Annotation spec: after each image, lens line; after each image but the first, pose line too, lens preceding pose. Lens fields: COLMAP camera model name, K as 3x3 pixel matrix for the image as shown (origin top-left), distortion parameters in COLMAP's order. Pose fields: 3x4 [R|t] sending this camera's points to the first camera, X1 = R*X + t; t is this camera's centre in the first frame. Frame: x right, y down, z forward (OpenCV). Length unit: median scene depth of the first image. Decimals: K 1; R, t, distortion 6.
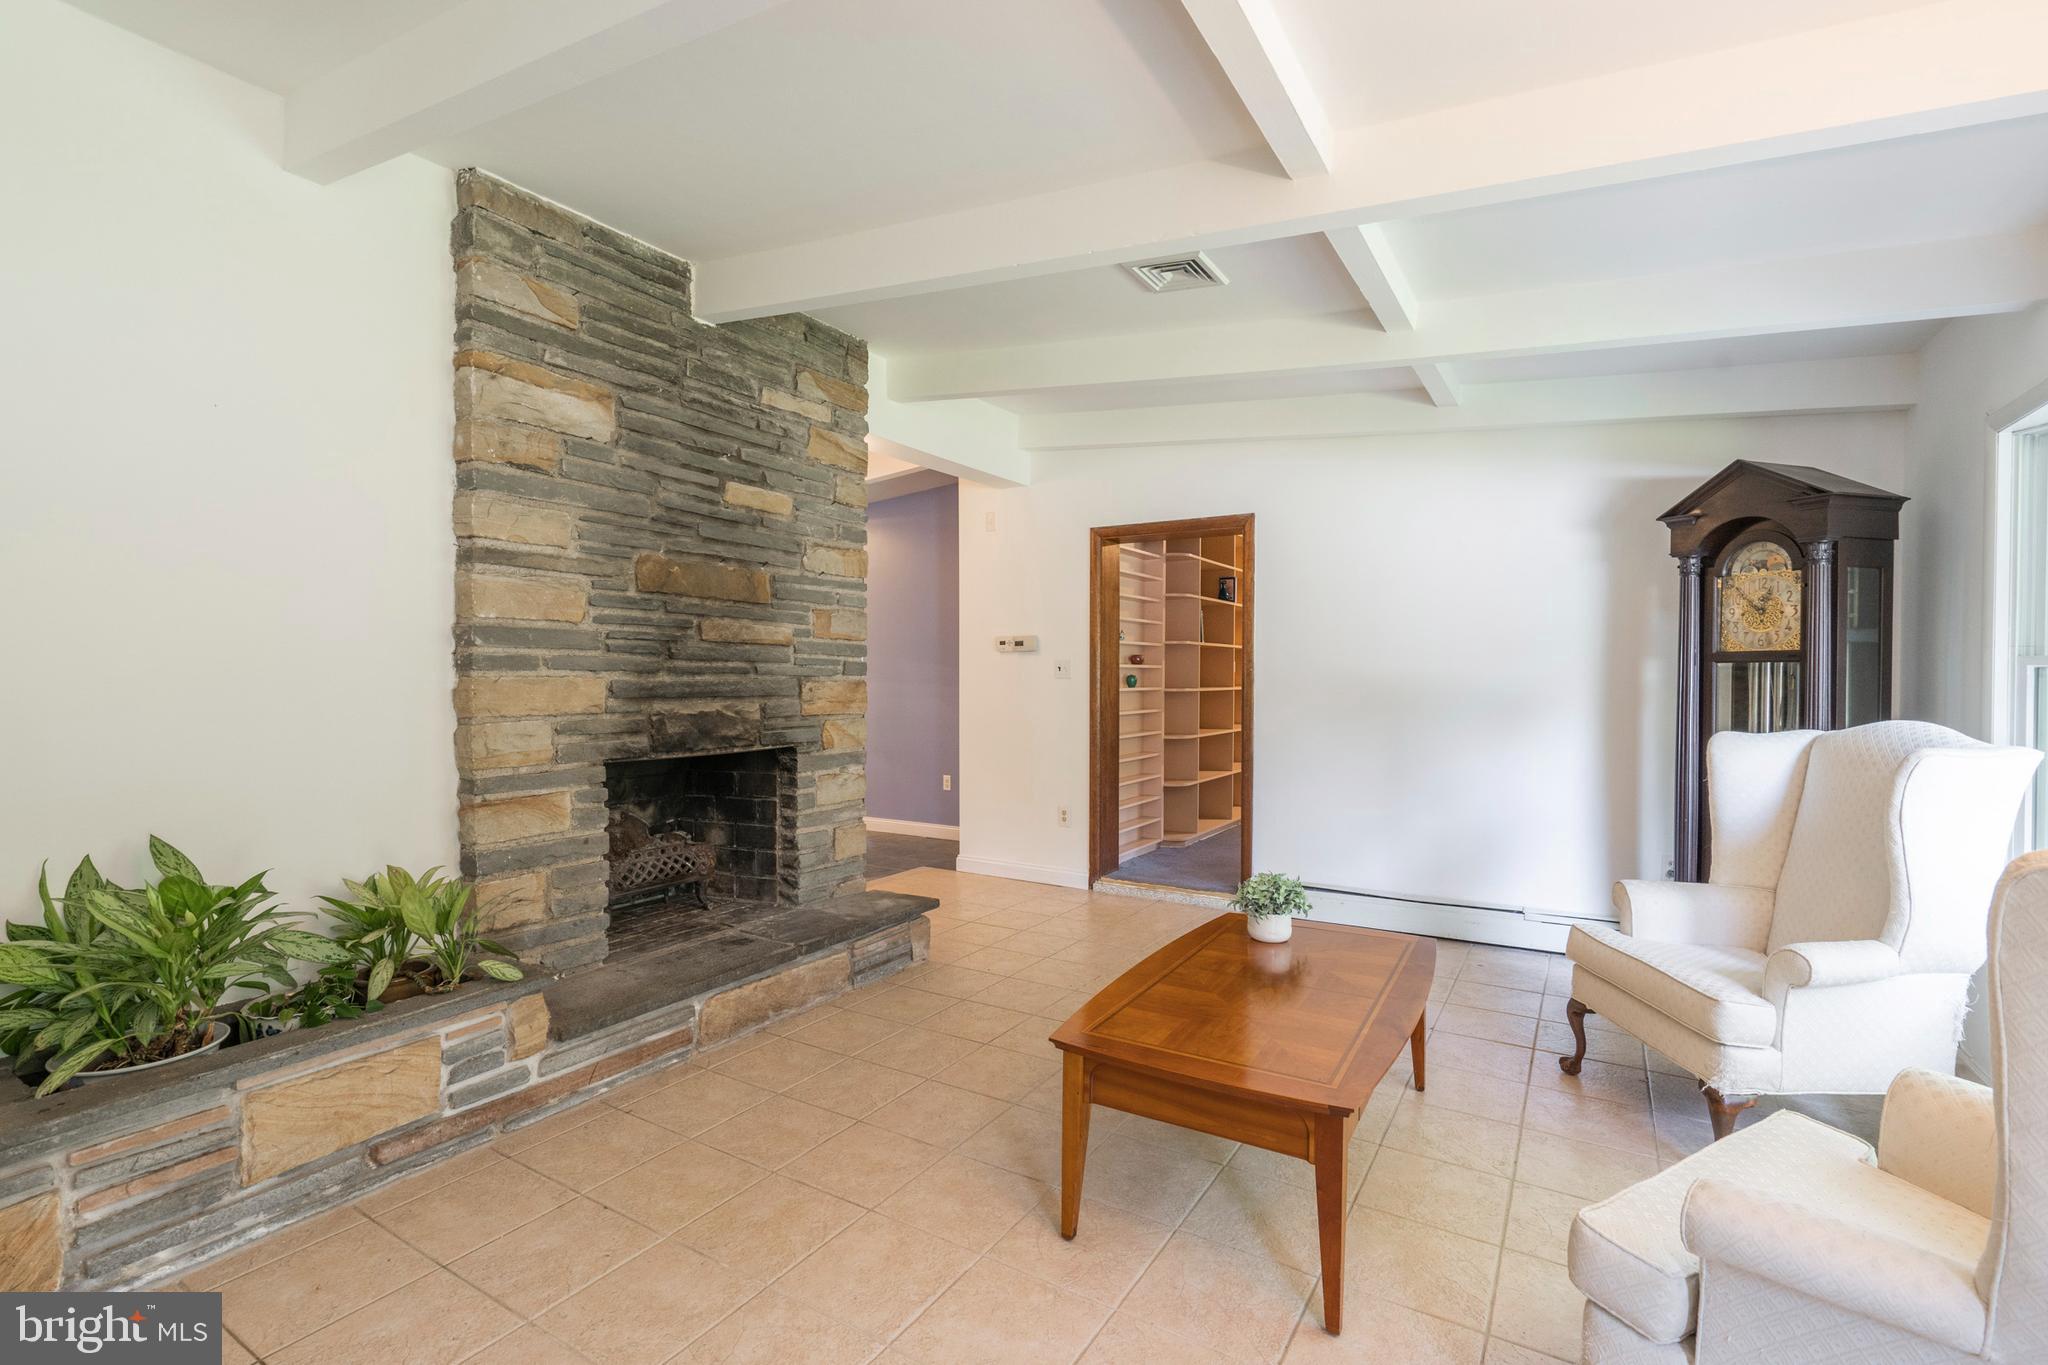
lens RADIAL K [[933.3, 0, 1022.0], [0, 933.3, 682.3], [0, 0, 1]] dist [-0.004842, 0.001411]
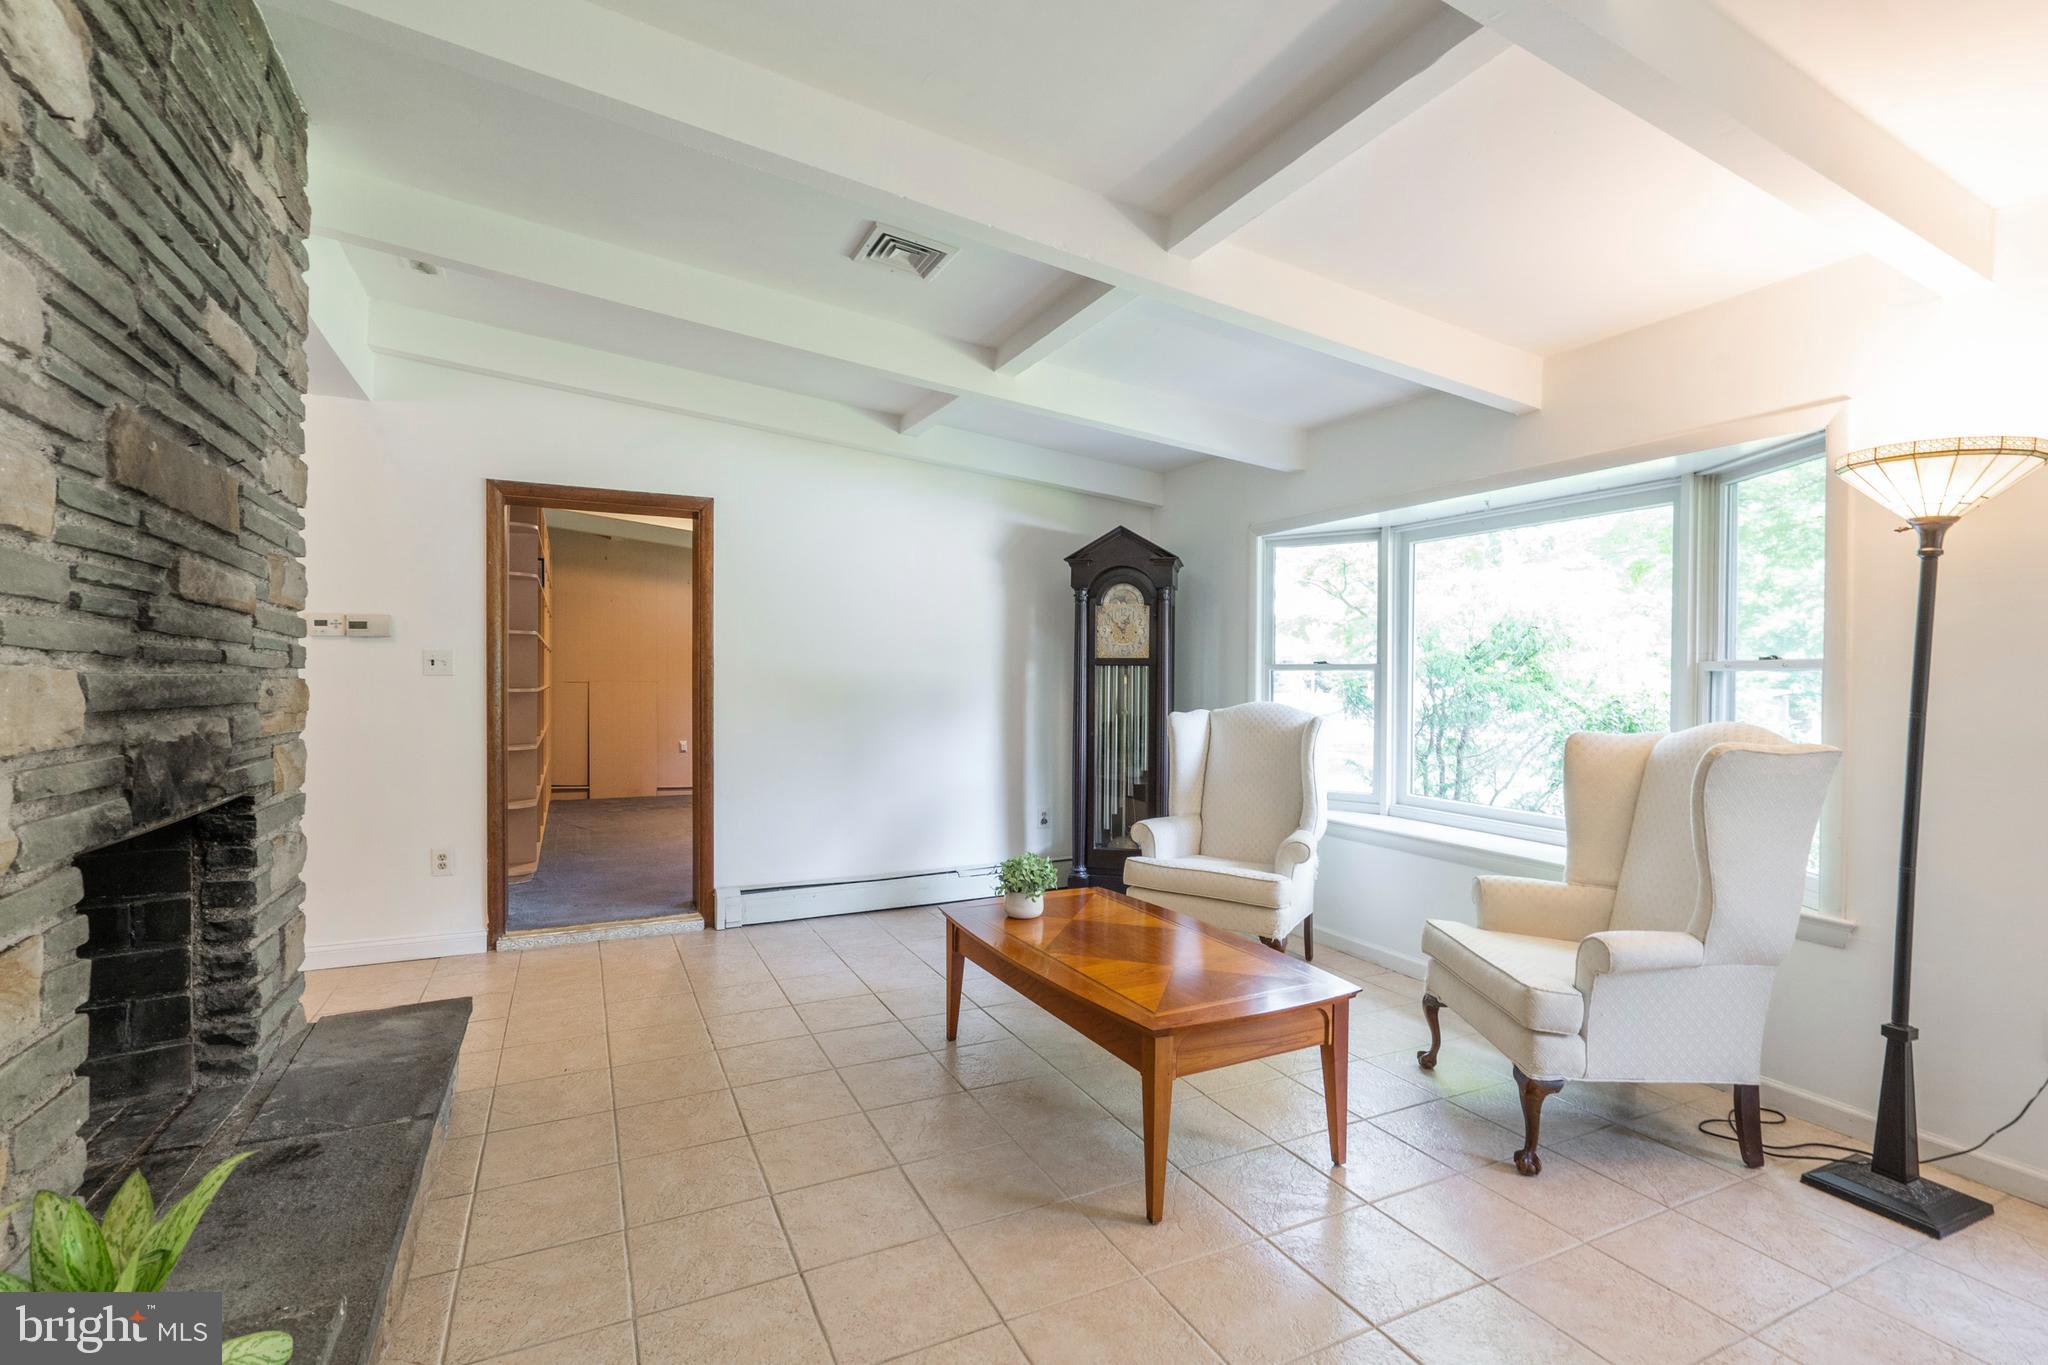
lens RADIAL K [[933.3, 0, 1025.7], [0, 933.3, 686.3], [0, 0, 1]] dist [-0.004842, 0.001411]
pose [[0.532860, -0.006040, 0.846182, -0.482230], [0.002424, 0.999981, 0.005611, 0.001982], [-0.846200, -0.000939, 0.532865, 0.314300]]
